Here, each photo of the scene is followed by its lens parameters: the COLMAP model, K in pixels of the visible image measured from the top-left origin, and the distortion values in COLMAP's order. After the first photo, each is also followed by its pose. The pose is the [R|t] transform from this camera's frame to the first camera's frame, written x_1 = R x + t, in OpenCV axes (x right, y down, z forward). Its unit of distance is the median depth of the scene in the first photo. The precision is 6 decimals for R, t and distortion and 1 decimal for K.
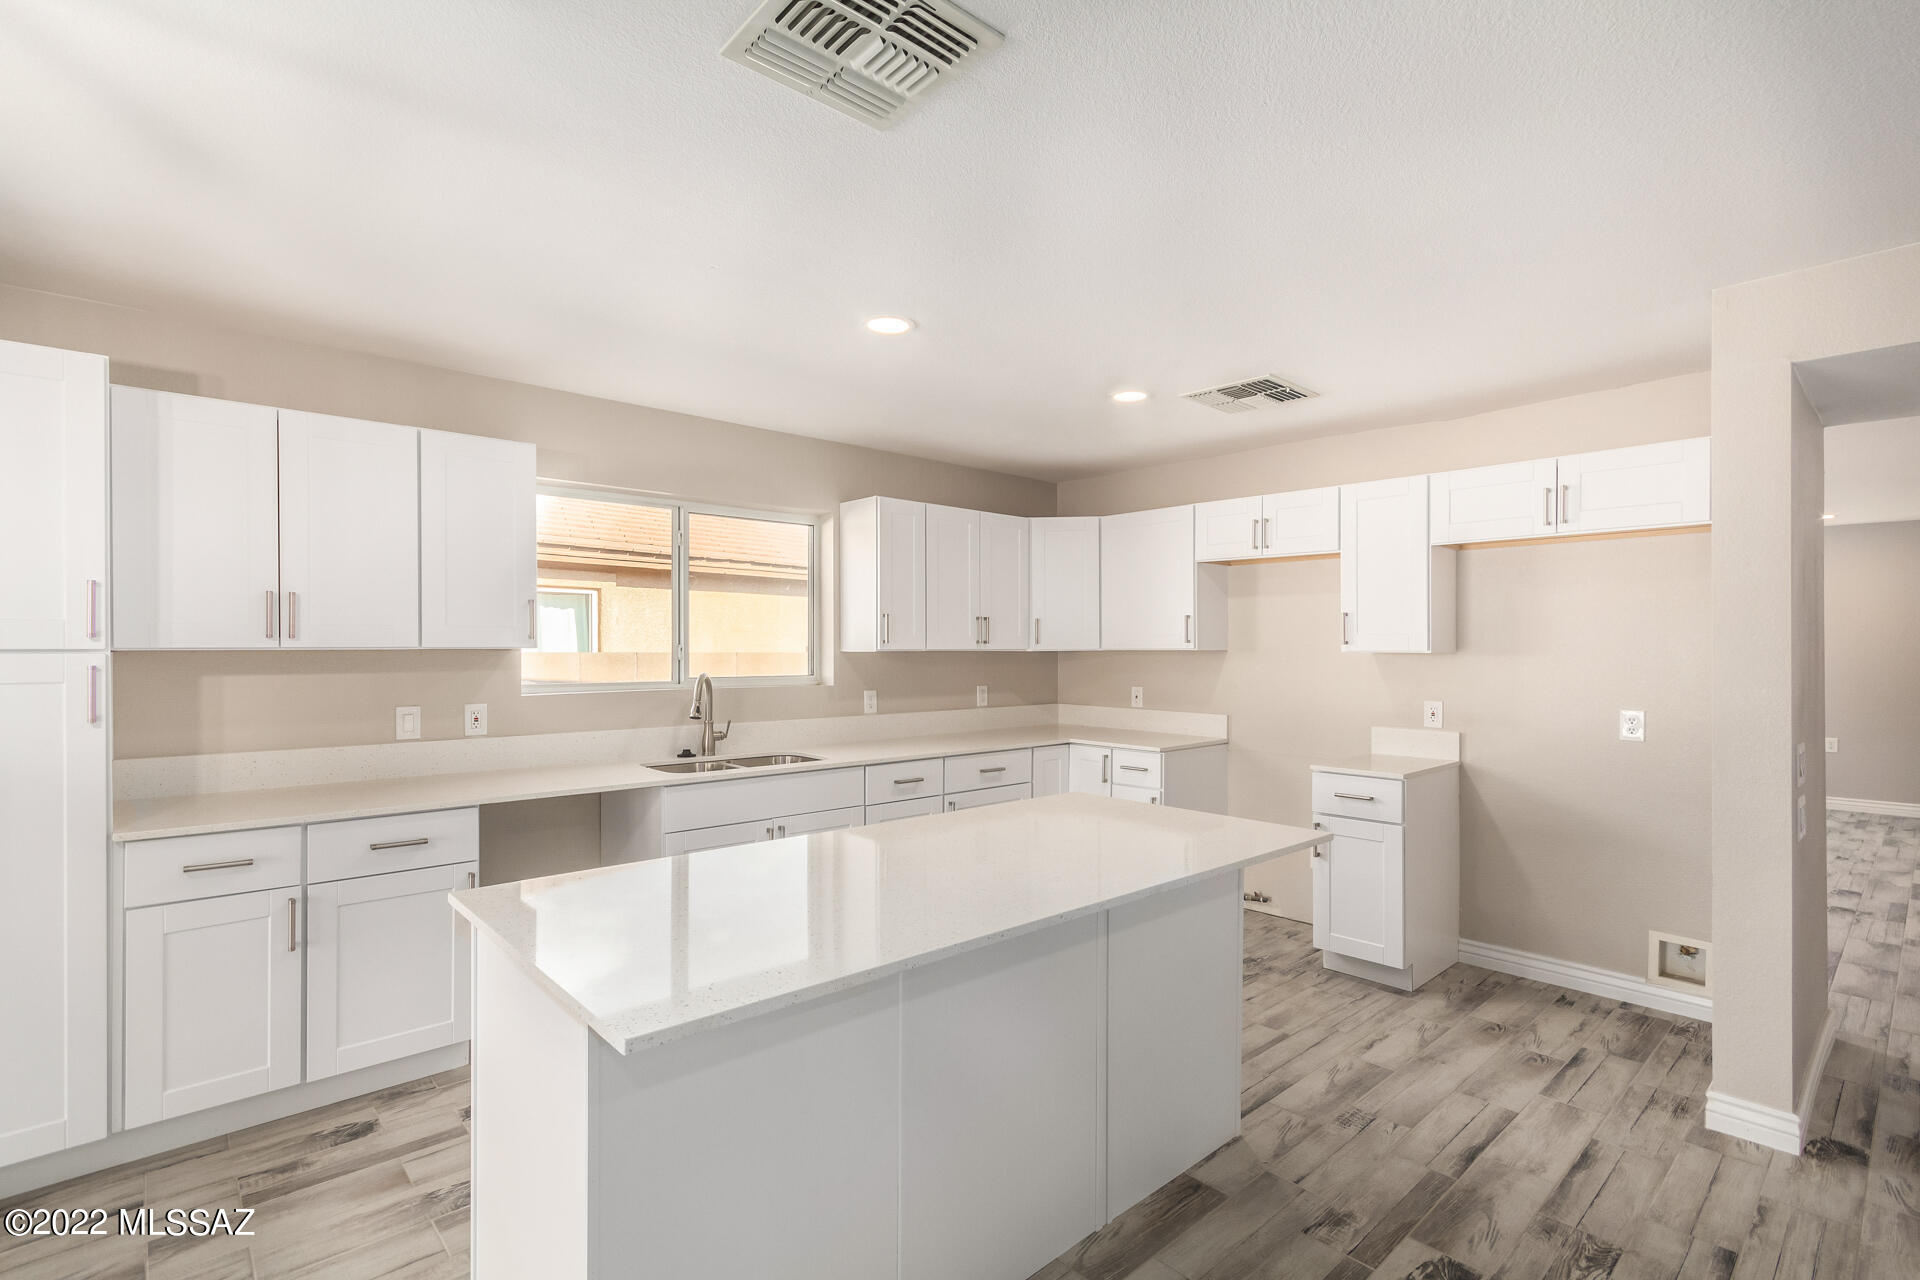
lens RADIAL K [[1072.4, 0, 960.0], [0, 1072.4, 640.0], [0, 0, 1]] dist [-0.001982, -0.000592]
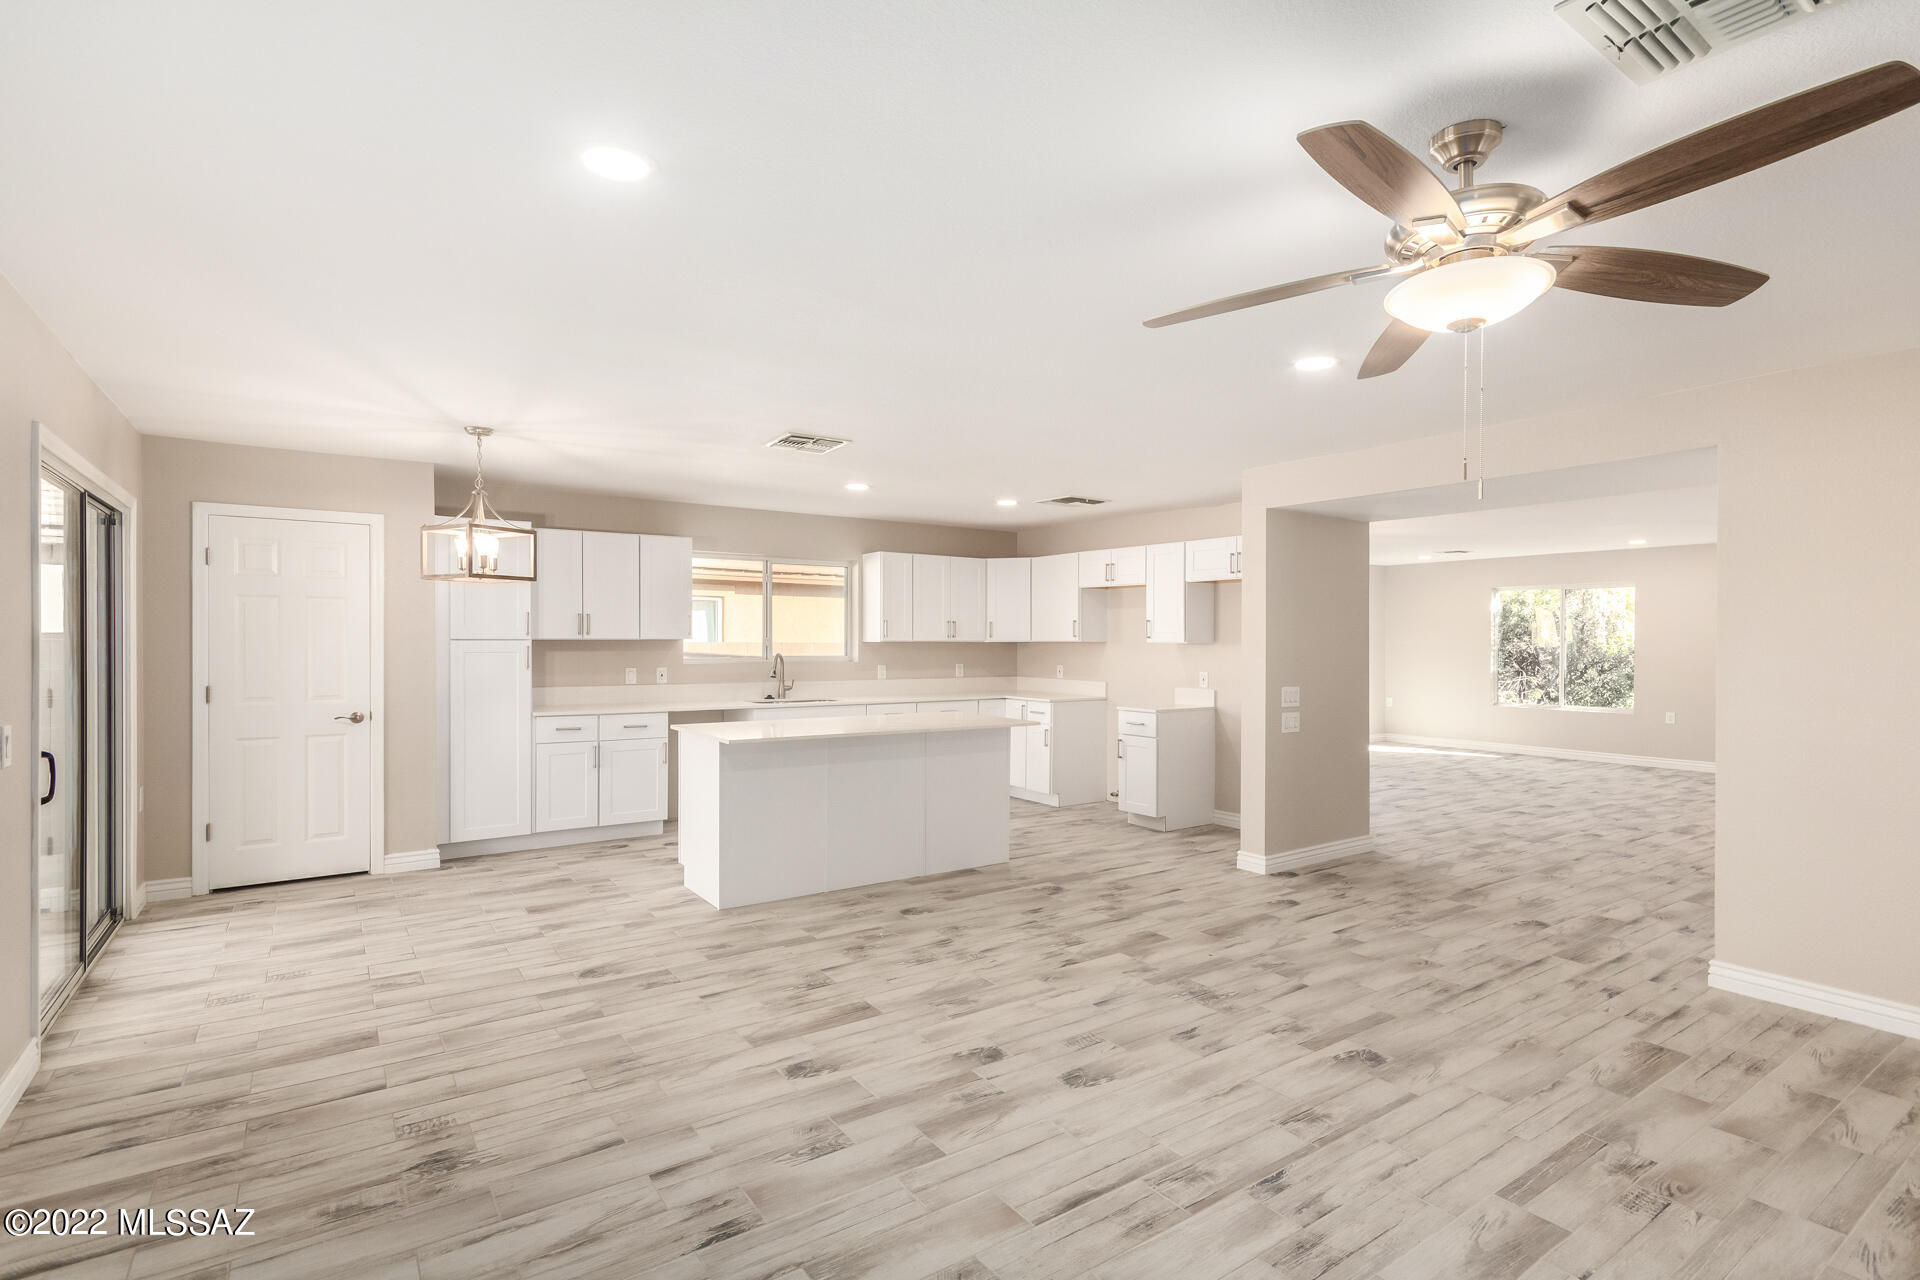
lens RADIAL K [[914.5, 0, 960.0], [0, 914.5, 640.0], [0, 0, 1]] dist [0.000003, -0.000042]
pose [[0.997493, 0.003357, -0.070681, 0.149430], [-0.002848, 0.999969, 0.007299, -0.003248], [0.070704, -0.007080, 0.997472, -0.446527]]
